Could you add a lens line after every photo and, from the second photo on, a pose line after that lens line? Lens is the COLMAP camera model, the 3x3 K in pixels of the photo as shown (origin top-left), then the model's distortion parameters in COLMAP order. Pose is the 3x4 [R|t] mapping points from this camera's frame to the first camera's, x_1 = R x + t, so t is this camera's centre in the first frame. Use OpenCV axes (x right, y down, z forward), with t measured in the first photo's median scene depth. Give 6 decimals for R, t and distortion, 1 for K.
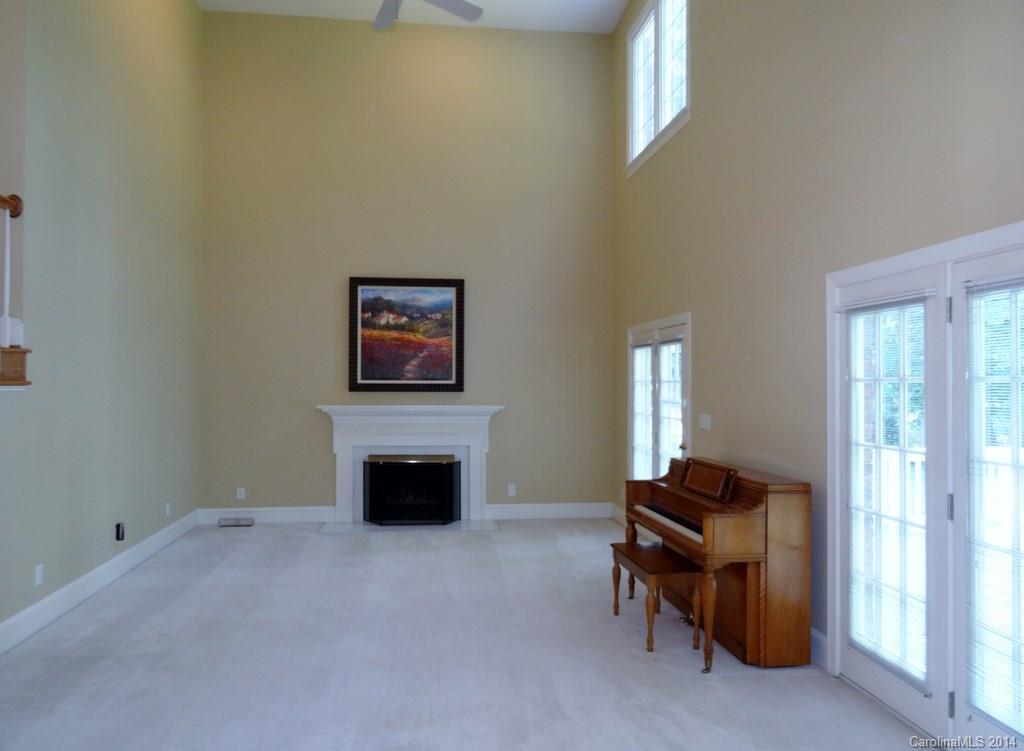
lens RADIAL K [[762.6, 0, 512.3], [0, 762.6, 380.0], [0, 0, 1]] dist [-0.008448, 0.000238]
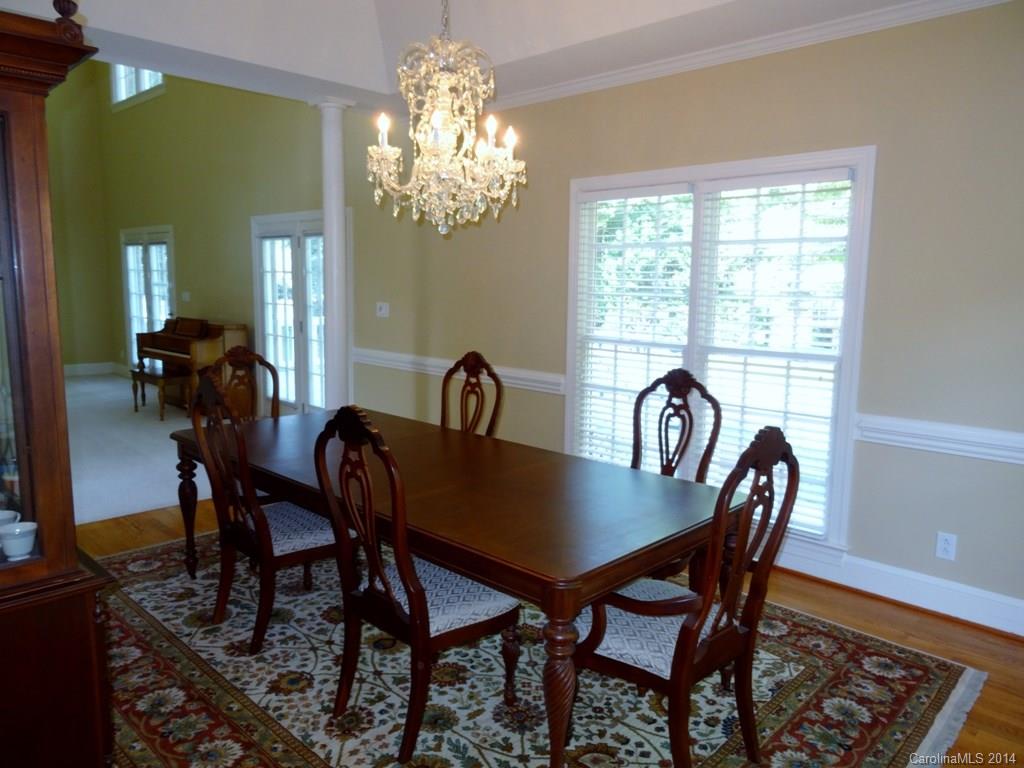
lens RADIAL K [[730.8, 0, 513.6], [0, 730.8, 385.7], [0, 0, 1]] dist [0.002421, 0.000526]
pose [[0.778090, -0.080882, 0.622924, -0.171527], [-0.018030, 0.988391, 0.150856, -0.003918], [-0.627894, -0.128611, 0.767599, -0.594504]]
